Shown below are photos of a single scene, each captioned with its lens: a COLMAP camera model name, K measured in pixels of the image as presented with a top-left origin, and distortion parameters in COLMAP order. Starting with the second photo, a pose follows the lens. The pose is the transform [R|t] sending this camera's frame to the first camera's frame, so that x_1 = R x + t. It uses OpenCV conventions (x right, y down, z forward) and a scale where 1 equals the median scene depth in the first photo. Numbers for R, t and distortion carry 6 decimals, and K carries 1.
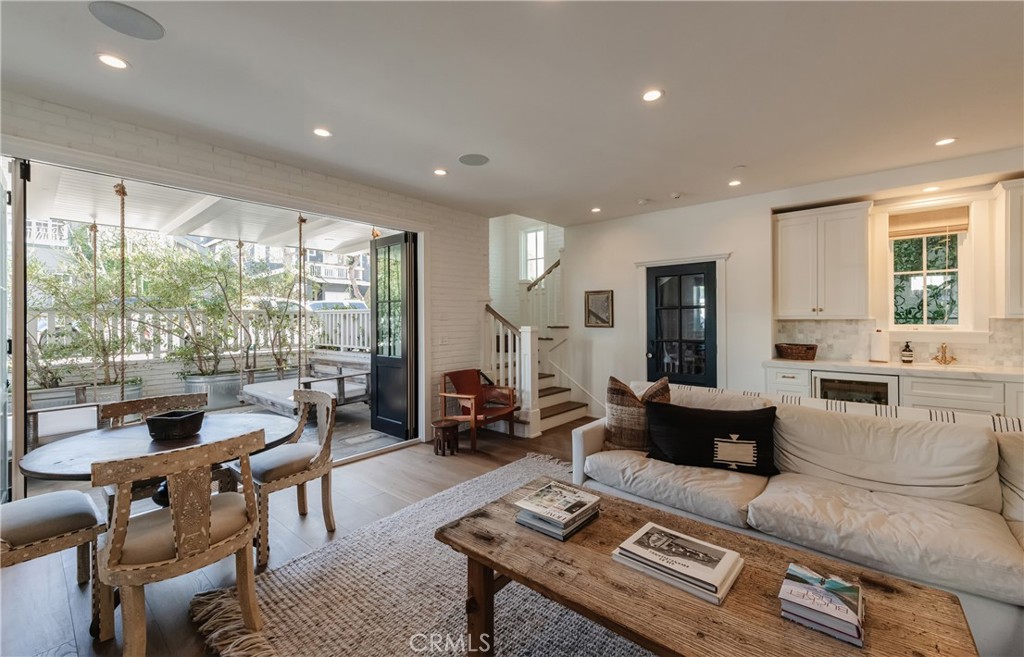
lens RADIAL K [[415.6, 0, 513.0], [0, 415.6, 317.8], [0, 0, 1]] dist [0.012374, 0.000035]
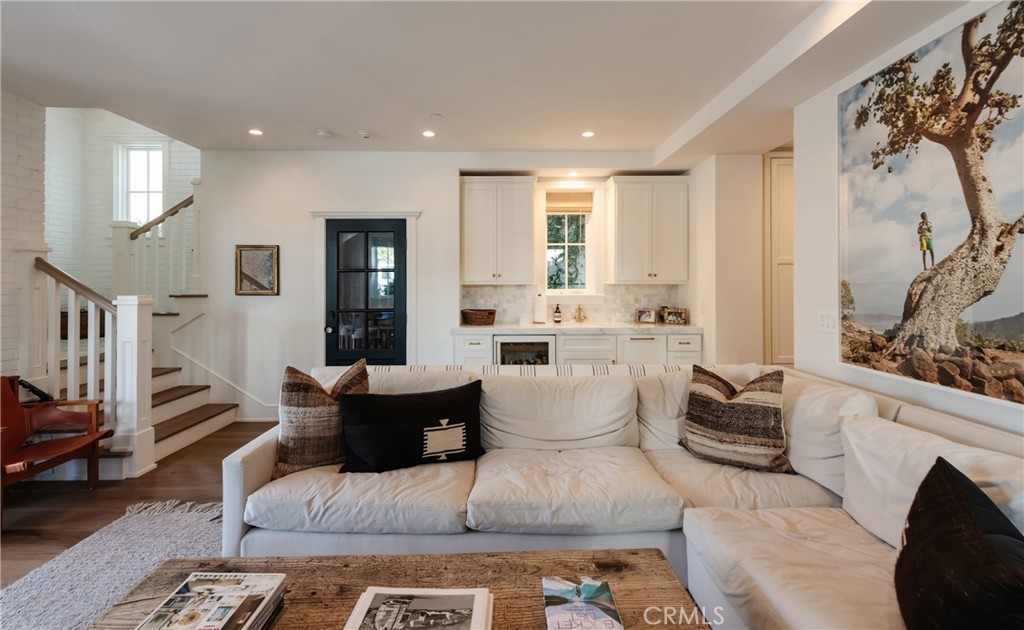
lens RADIAL K [[468.8, 0, 506.7], [0, 468.8, 277.7], [0, 0, 1]] dist [0.013266, -0.002811]
pose [[0.755973, 0.010504, 0.654519, -0.002756], [-0.003342, 0.999920, -0.012187, 0.000572], [-0.654595, 0.007025, 0.755947, 0.124840]]
